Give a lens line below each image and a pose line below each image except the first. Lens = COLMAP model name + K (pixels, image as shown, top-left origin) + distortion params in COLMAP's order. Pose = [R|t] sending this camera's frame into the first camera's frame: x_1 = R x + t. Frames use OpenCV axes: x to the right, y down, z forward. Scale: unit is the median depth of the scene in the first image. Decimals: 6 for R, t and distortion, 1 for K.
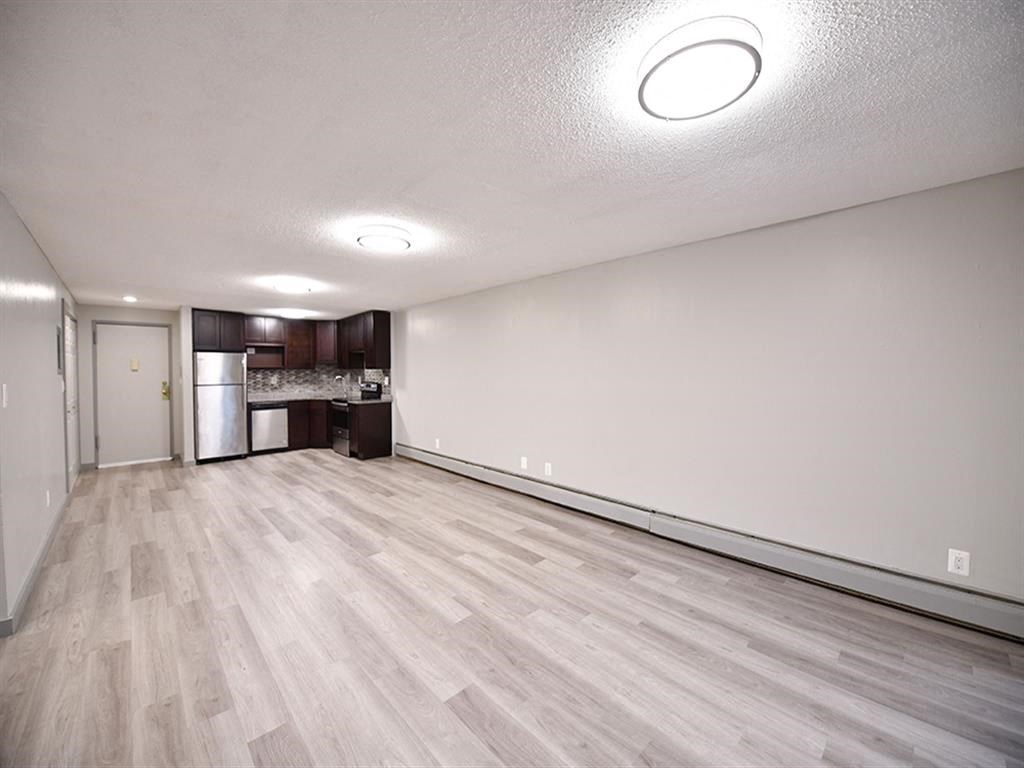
lens RADIAL K [[406.6, 0, 515.8], [0, 406.6, 374.1], [0, 0, 1]] dist [-0.012581, -0.000340]
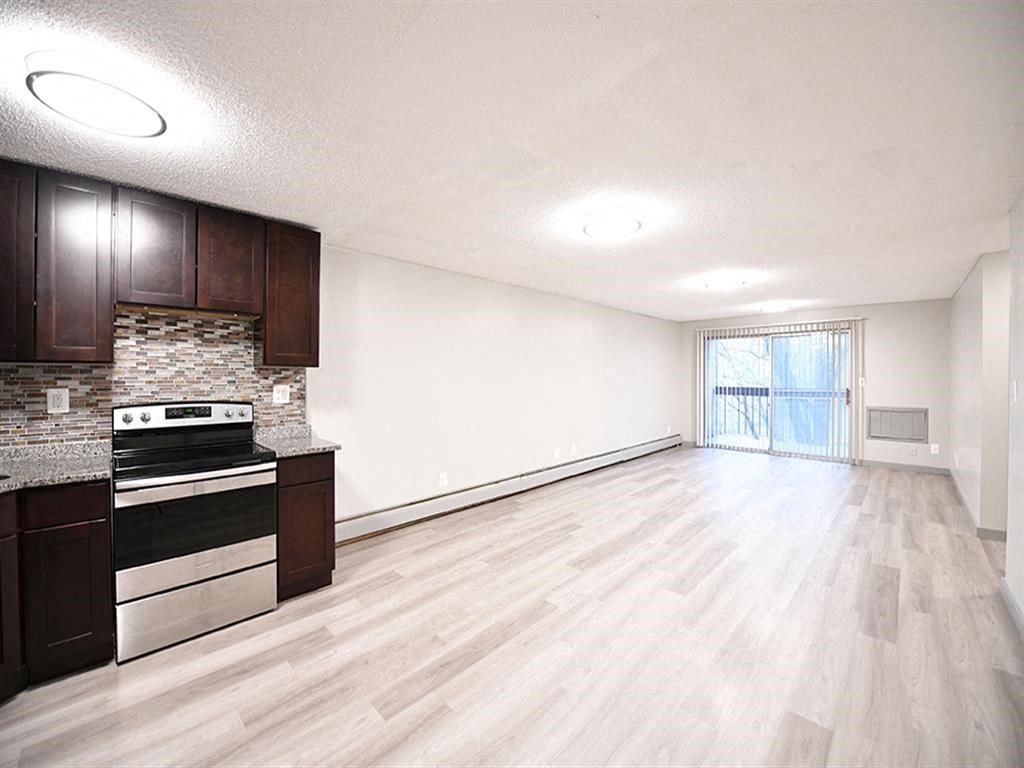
lens RADIAL K [[406.6, 0, 511.8], [0, 406.6, 384.9], [0, 0, 1]] dist [-0.012581, -0.000340]
pose [[-0.029321, -0.019321, 0.999383, -1.479486], [0.007080, 0.999784, 0.019536, 0.001334], [-0.999545, 0.007648, -0.029178, 1.534052]]
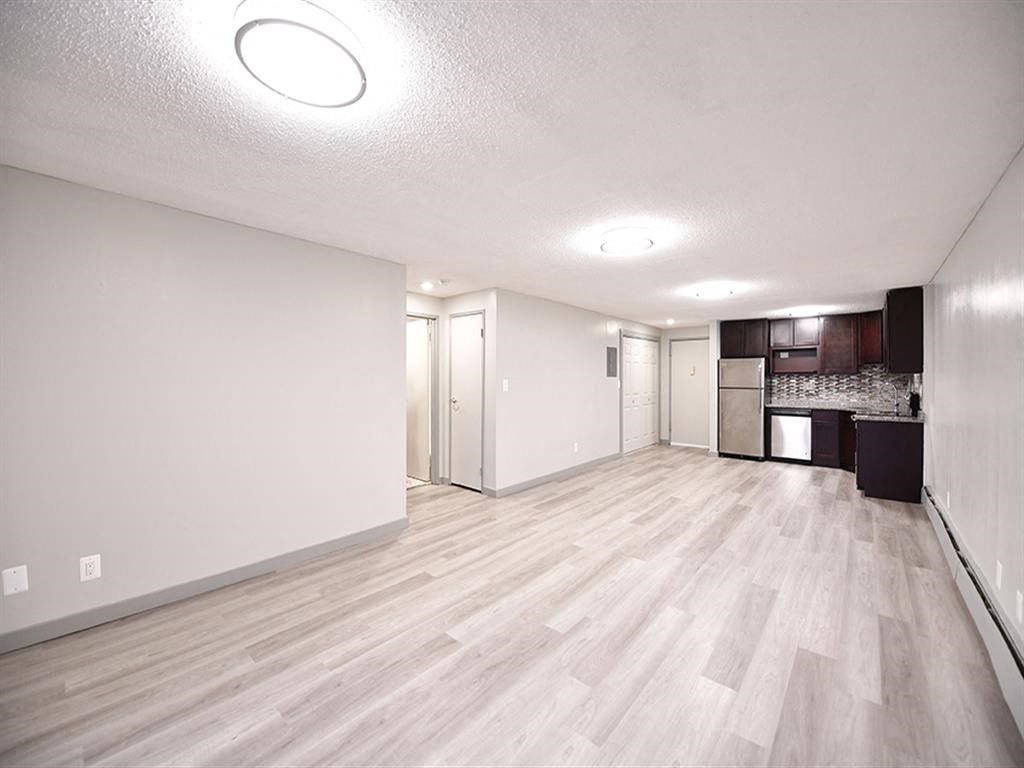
lens RADIAL K [[406.6, 0, 512.3], [0, 406.6, 376.3], [0, 0, 1]] dist [-0.012581, -0.000340]
pose [[0.090952, 0.004594, -0.995845, 0.547848], [-0.013086, 0.999909, 0.003417, -0.001585], [0.995769, 0.012720, 0.091004, 0.536990]]
